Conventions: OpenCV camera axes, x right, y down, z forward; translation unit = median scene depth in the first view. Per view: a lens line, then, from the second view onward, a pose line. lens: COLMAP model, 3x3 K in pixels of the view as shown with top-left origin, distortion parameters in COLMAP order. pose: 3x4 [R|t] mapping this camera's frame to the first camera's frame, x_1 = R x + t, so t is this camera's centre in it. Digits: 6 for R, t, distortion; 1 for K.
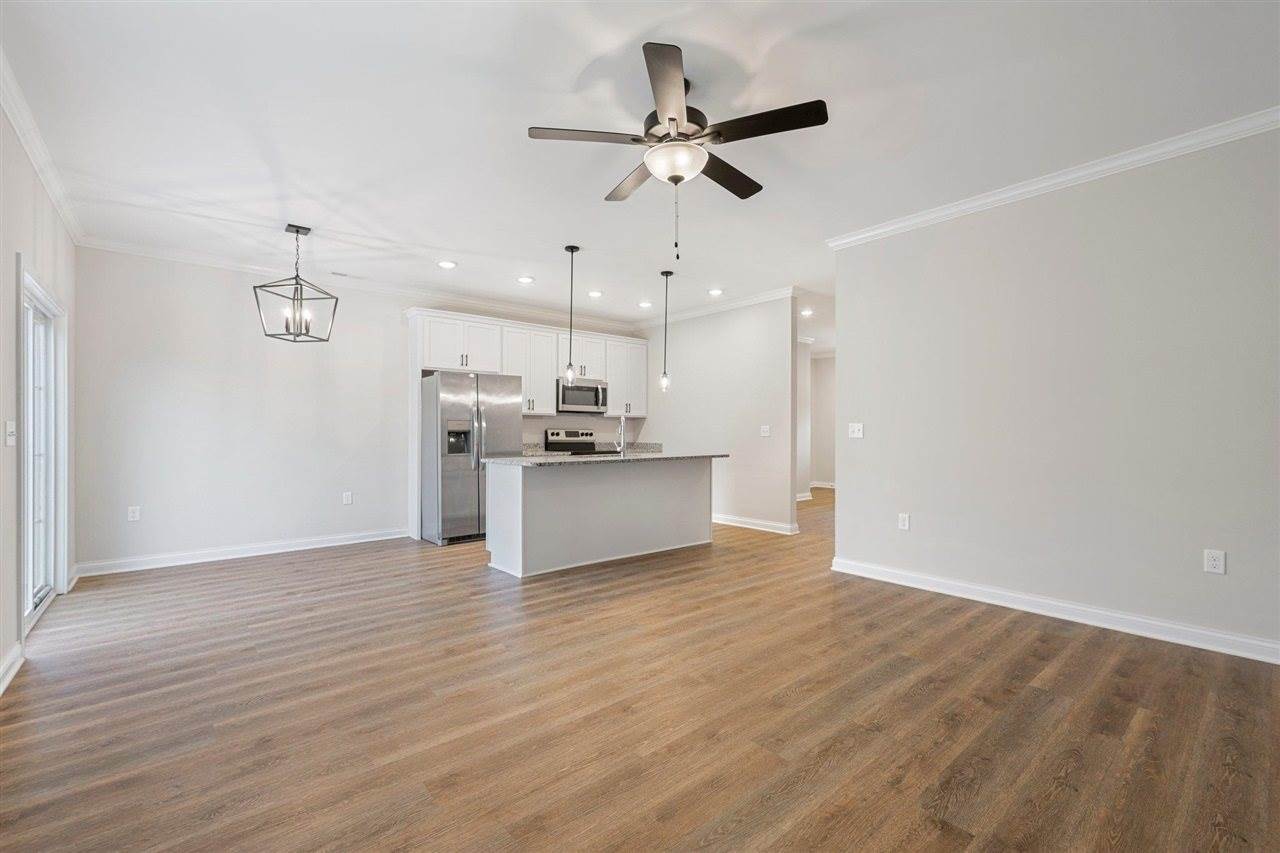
lens RADIAL K [[548.0, 0, 640.0], [0, 548.0, 426.5], [0, 0, 1]] dist [0.001697, 0.000266]
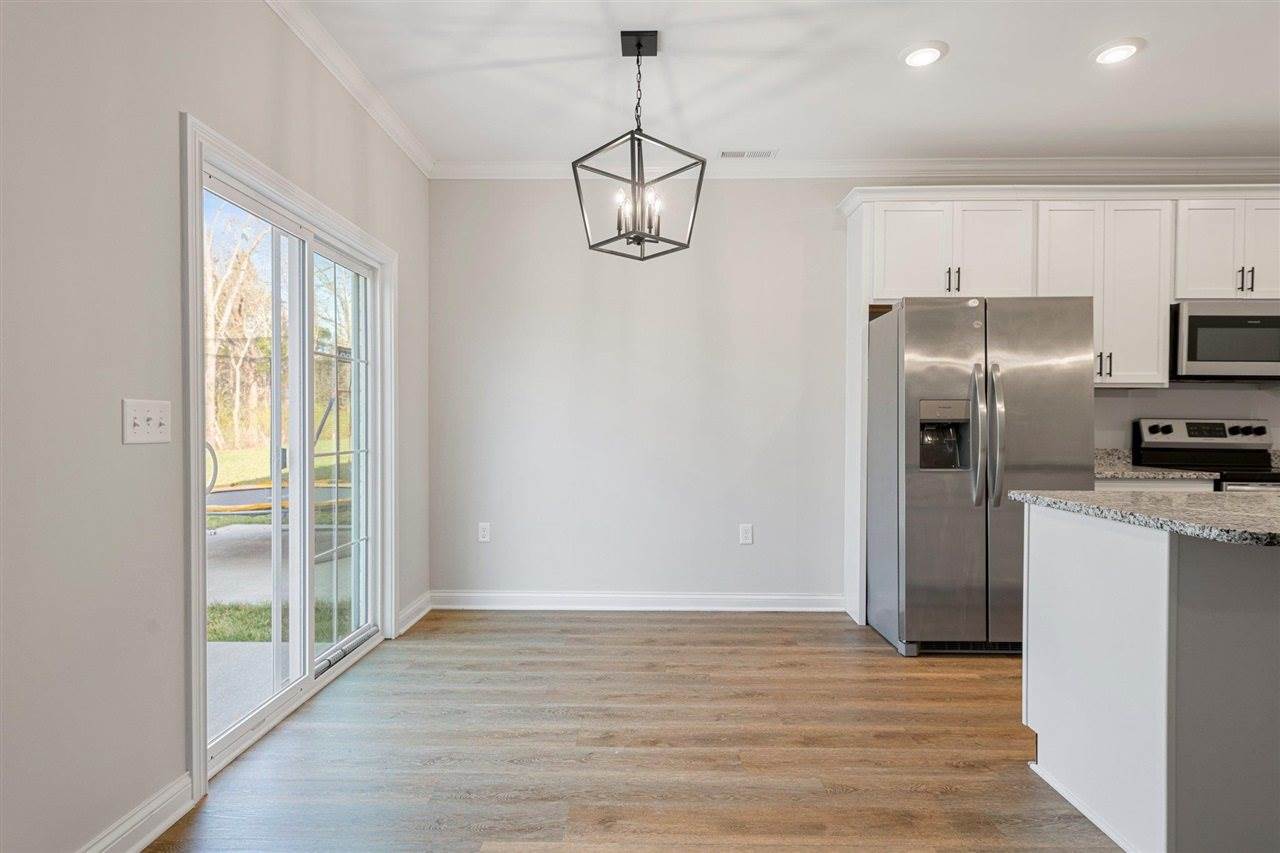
lens RADIAL K [[668.7, 0, 640.6], [0, 668.7, 432.7], [0, 0, 1]] dist [0.003695, 0.000526]
pose [[0.752079, 0.013922, -0.658926, -0.185507], [0.001683, 0.999733, 0.023044, 0.005221], [0.659070, -0.018440, 0.751855, 0.496416]]
